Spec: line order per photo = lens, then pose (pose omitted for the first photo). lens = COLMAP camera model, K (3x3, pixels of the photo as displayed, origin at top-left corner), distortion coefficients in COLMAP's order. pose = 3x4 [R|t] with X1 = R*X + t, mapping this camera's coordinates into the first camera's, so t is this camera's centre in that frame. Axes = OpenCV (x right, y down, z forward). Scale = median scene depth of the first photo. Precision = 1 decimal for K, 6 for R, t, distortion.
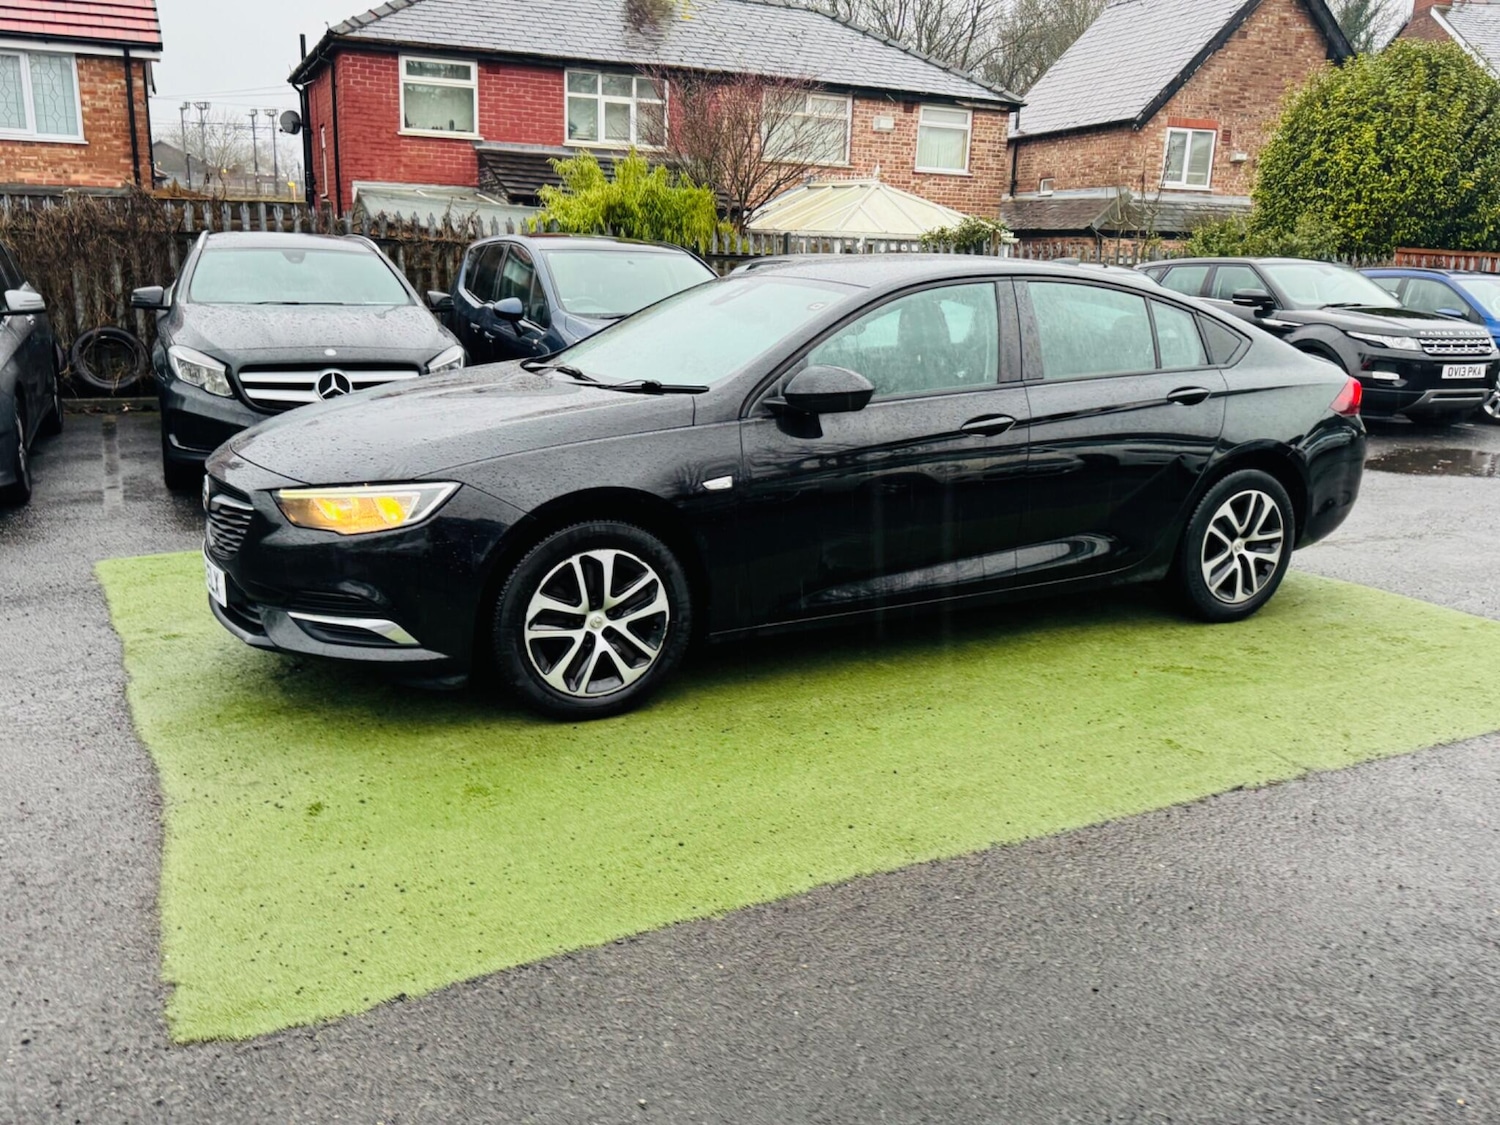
lens RADIAL K [[1235.7, 0, 756.3], [0, 1235.7, 555.3], [0, 0, 1]] dist [0.073480, -0.107952]
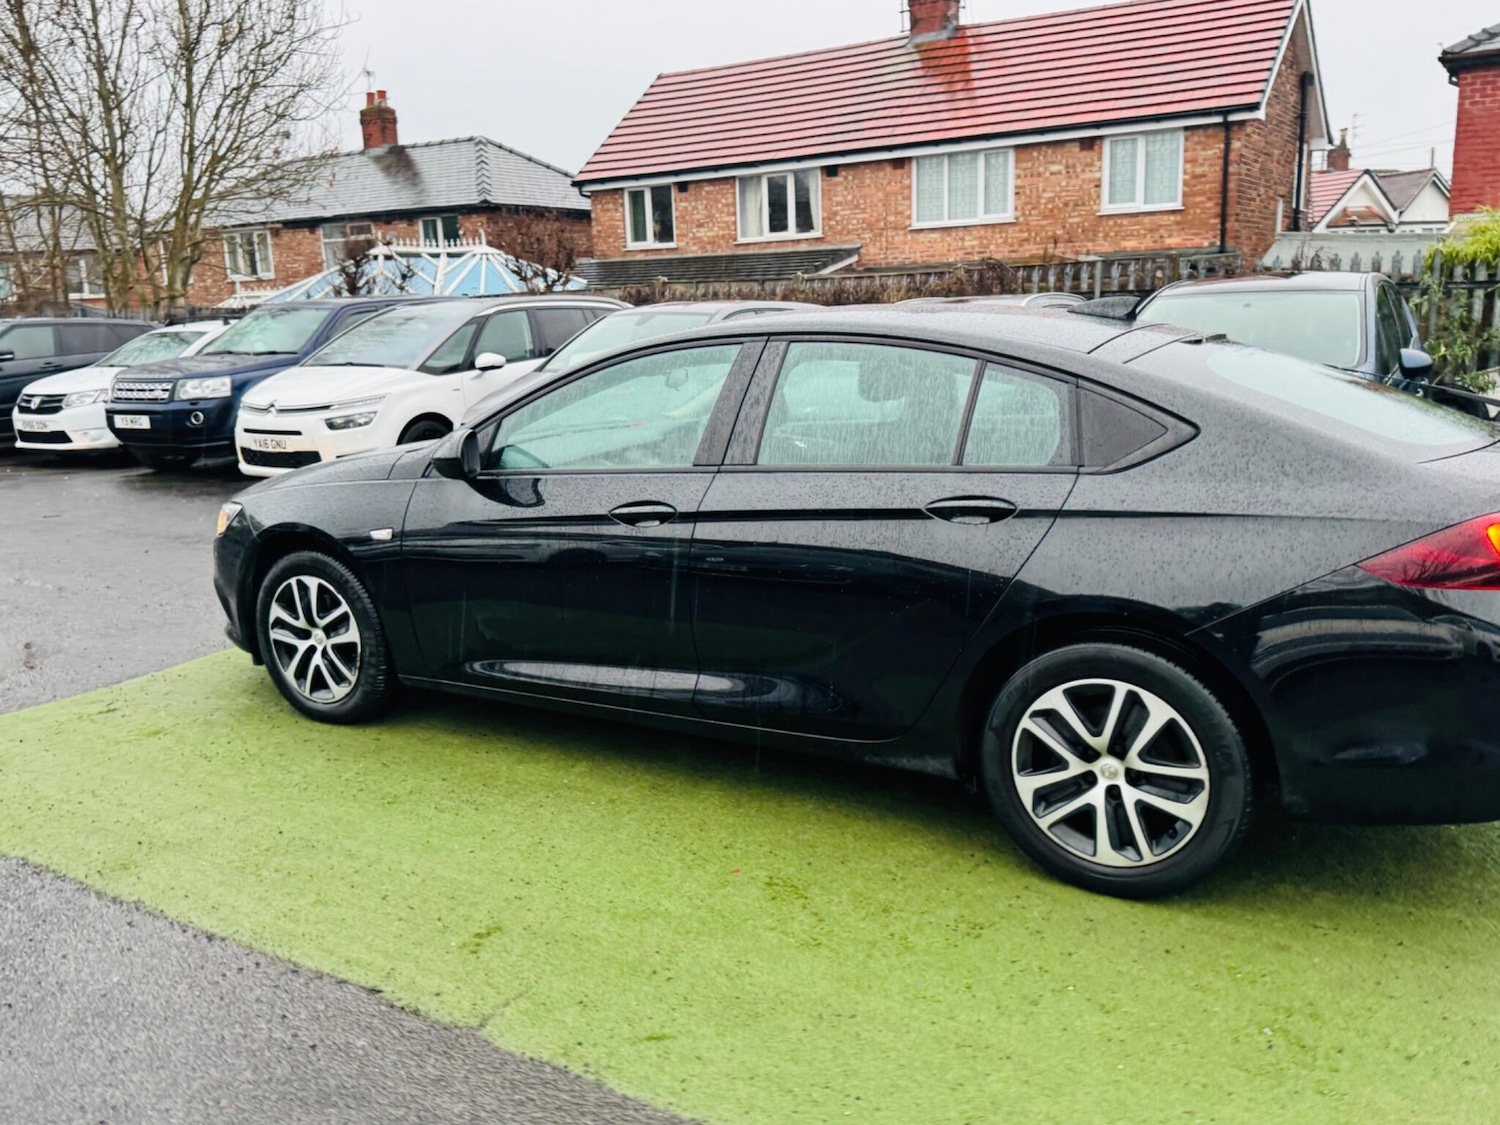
lens RADIAL K [[1227.2, 0, 747.8], [0, 1227.2, 559.2], [0, 0, 1]] dist [0.179739, -0.379021]
pose [[0.508251, 0.131675, -0.851084, 0.385016], [-0.161497, 0.985283, 0.055994, -0.054424], [0.845931, 0.108989, 0.522036, 0.258764]]
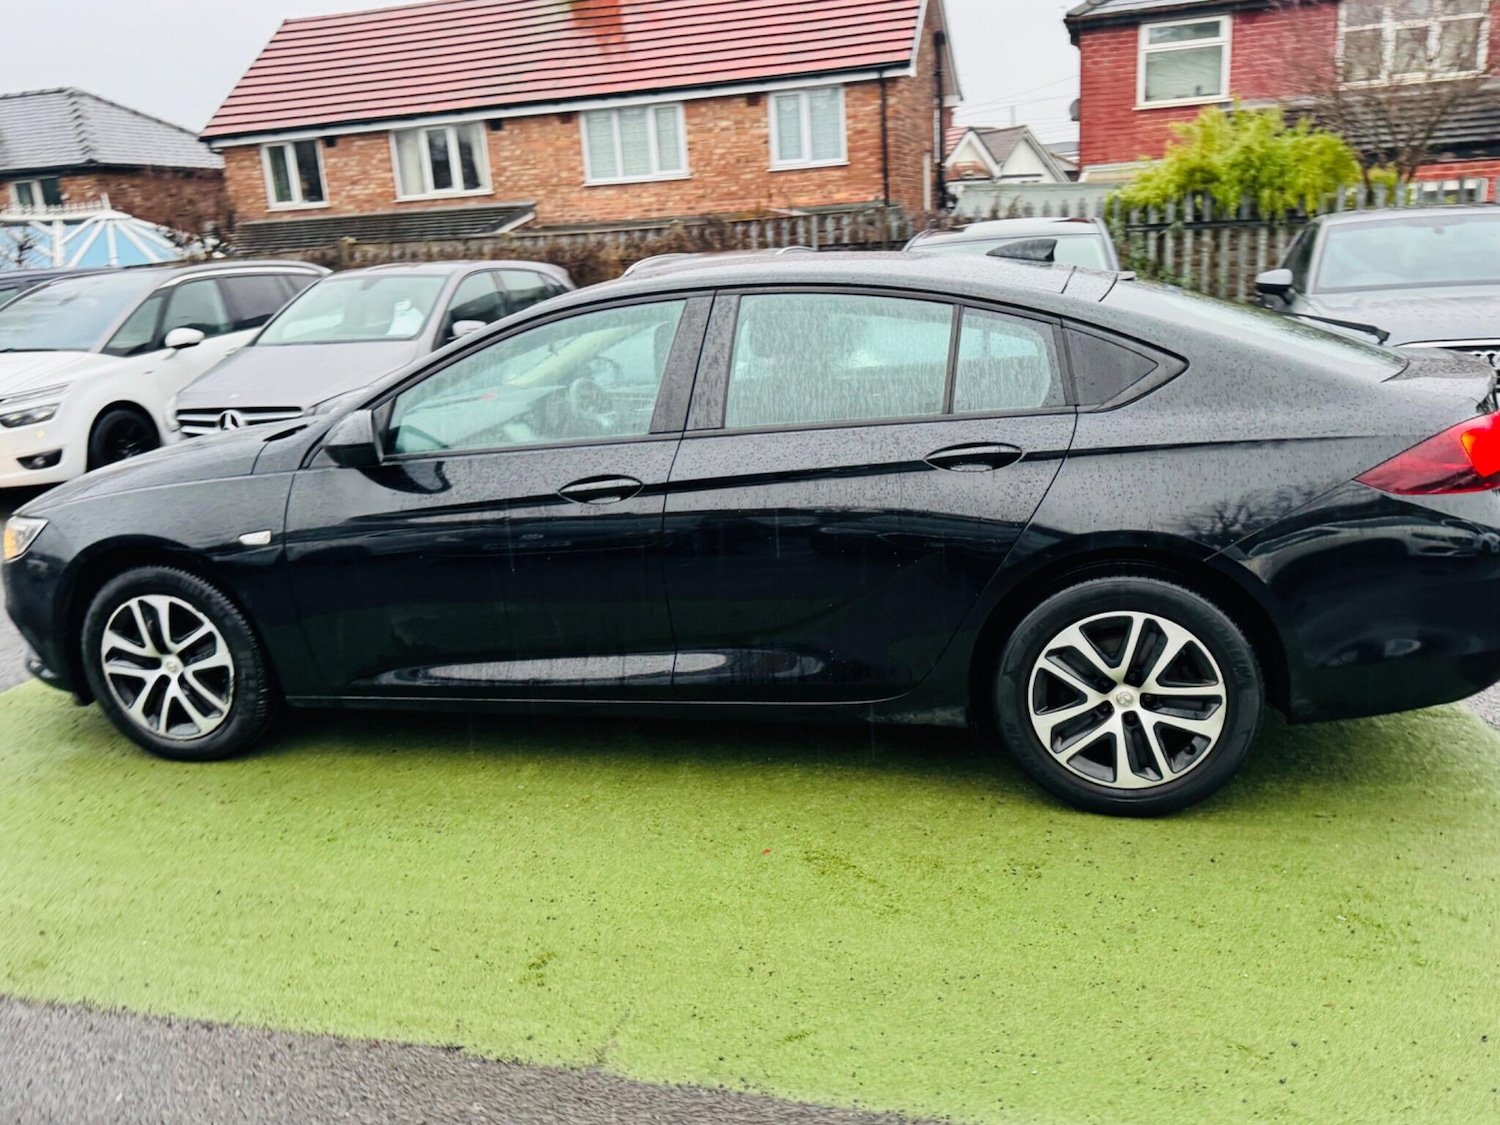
lens RADIAL K [[1229.1, 0, 747.5], [0, 1229.1, 572.6], [0, 0, 1]] dist [0.141973, -0.253846]
pose [[0.729982, 0.103322, -0.675612, 0.320640], [-0.083339, 0.994587, 0.062058, -0.044548], [0.678367, 0.011003, 0.734641, 0.204643]]
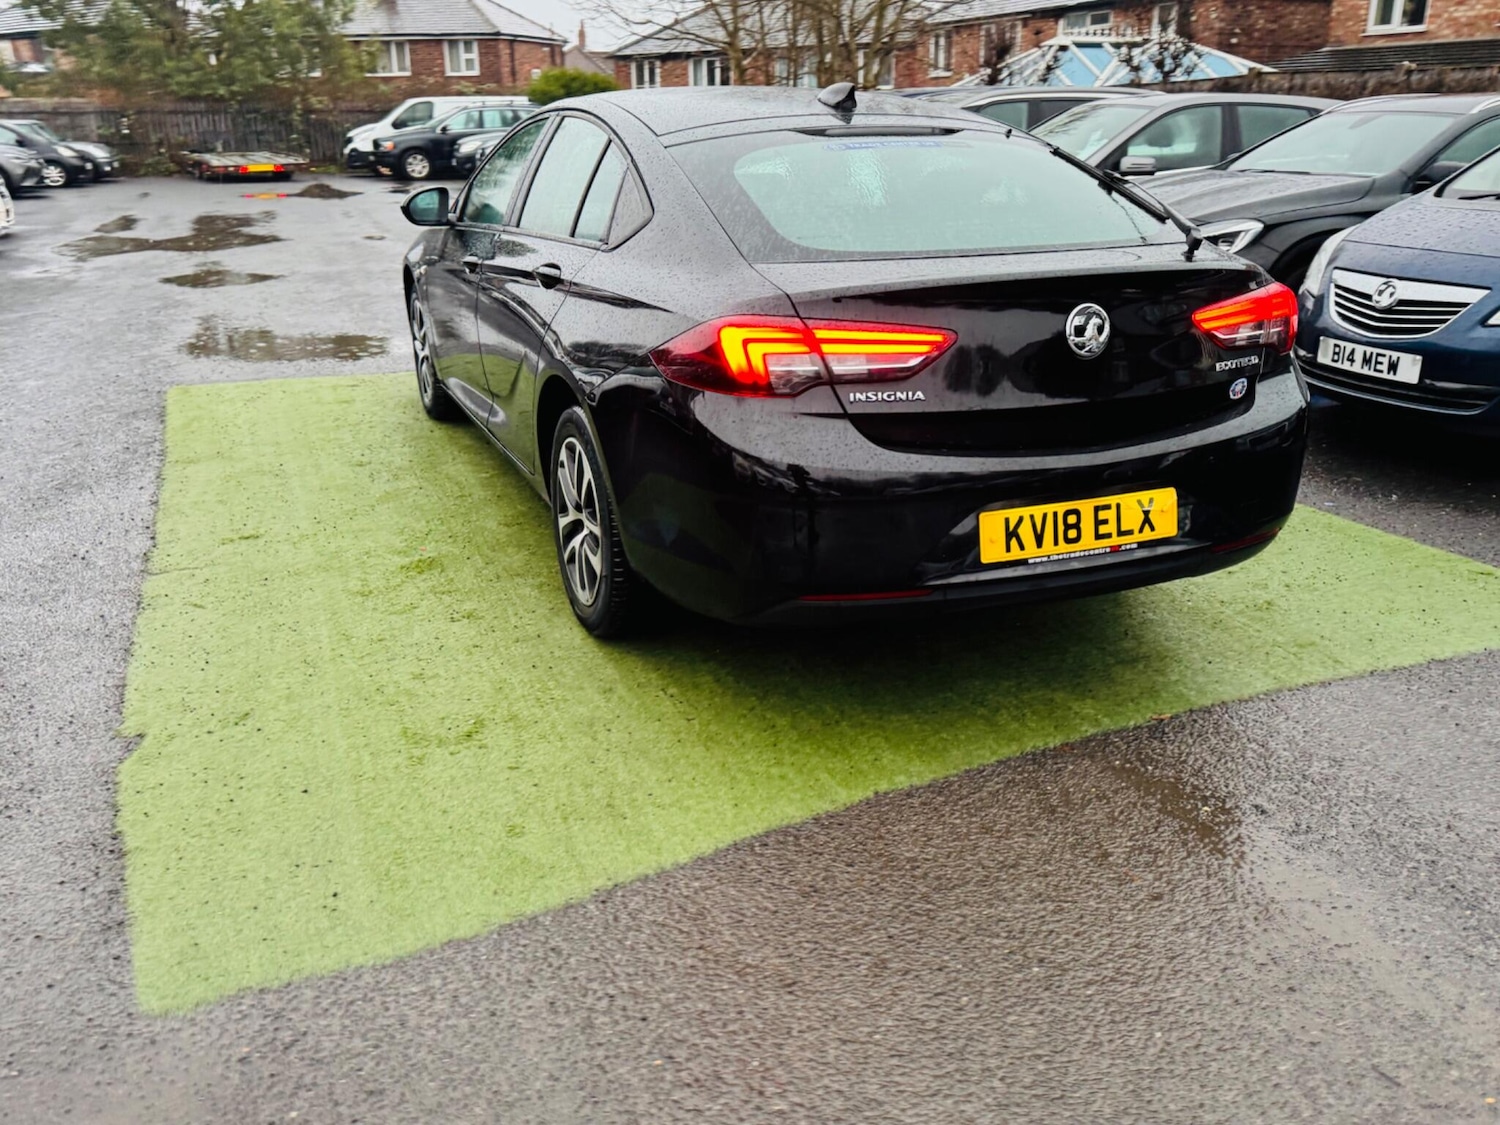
lens RADIAL K [[1247.1, 0, 743.9], [0, 1247.1, 573.0], [0, 0, 1]] dist [0.043585, -0.044996]
pose [[-0.114231, 0.315377, -0.942066, 0.497369], [-0.236817, 0.912292, 0.334126, -0.110642], [0.964815, 0.261265, -0.029526, 0.539293]]
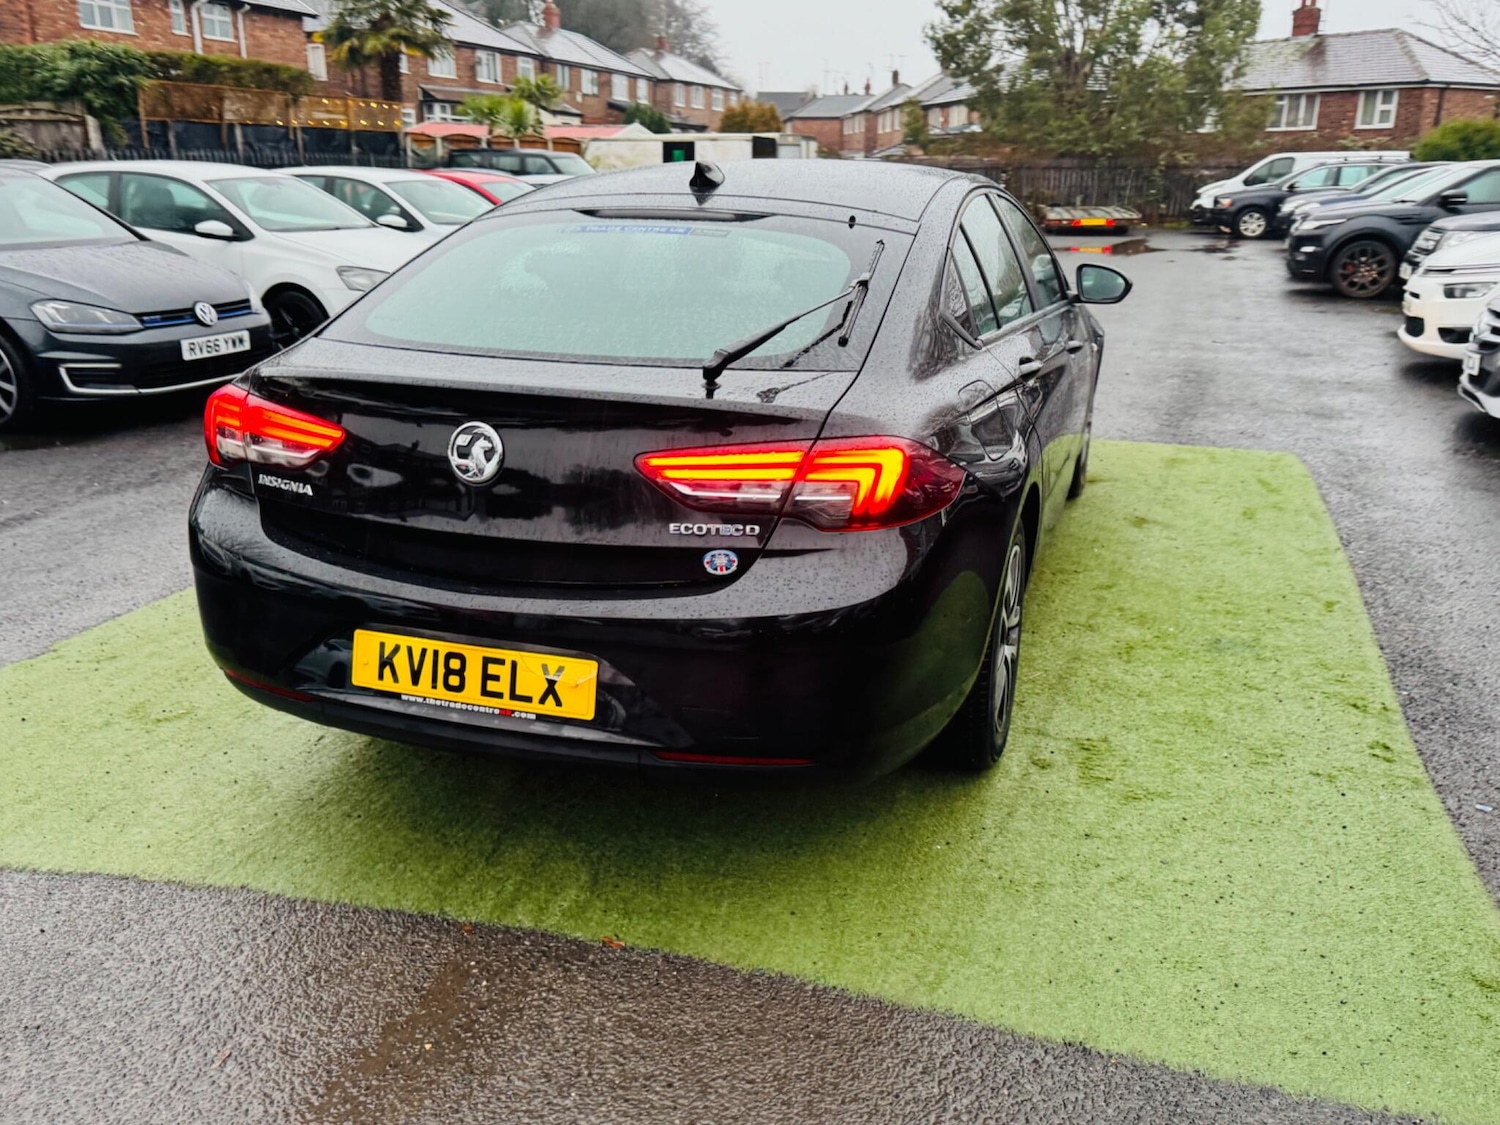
lens RADIAL K [[1258.8, 0, 741.9], [0, 1258.8, 558.1], [0, 0, 1]] dist [0.067292, -0.086490]
pose [[-0.733174, 0.170083, -0.658428, 0.348058], [-0.187366, 0.880220, 0.436012, -0.176045], [0.653720, 0.443040, -0.613487, 0.761107]]
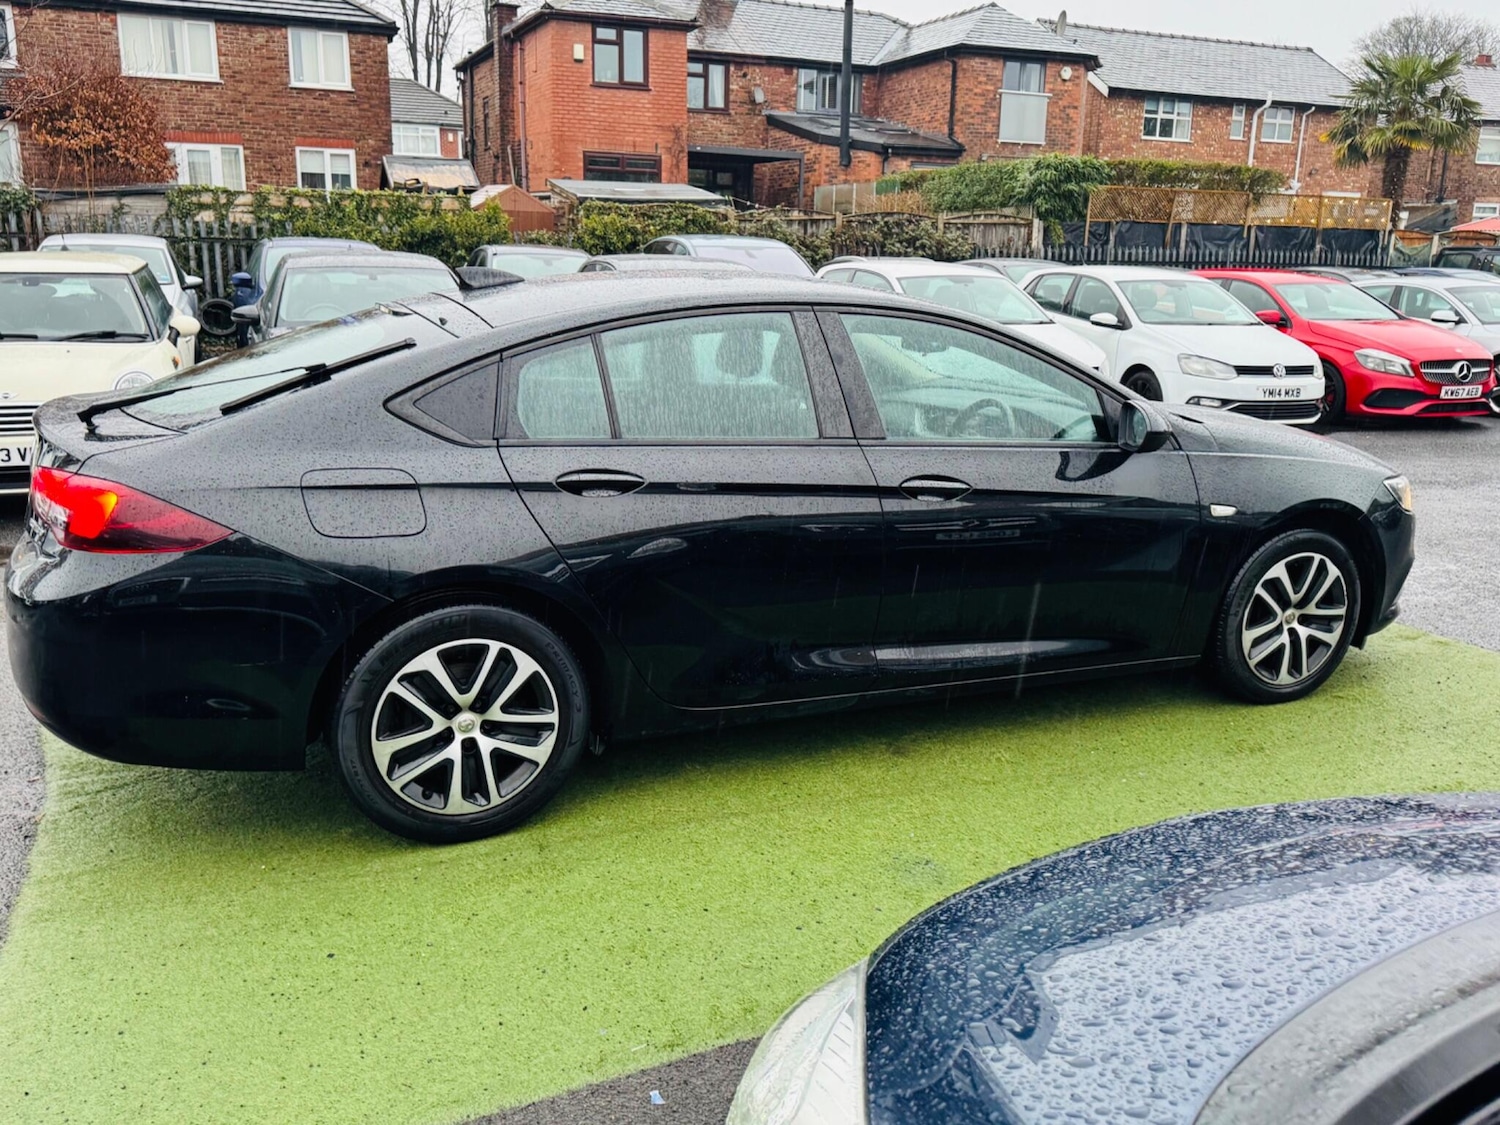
lens RADIAL K [[1242.9, 0, 764.2], [0, 1242.9, 563.1], [0, 0, 1]] dist [0.125737, -0.204341]
pose [[-0.995390, -0.068292, 0.067336, 0.020270], [-0.028691, 0.881992, 0.470390, -0.220675], [-0.091514, 0.466289, -0.879886, 0.868919]]
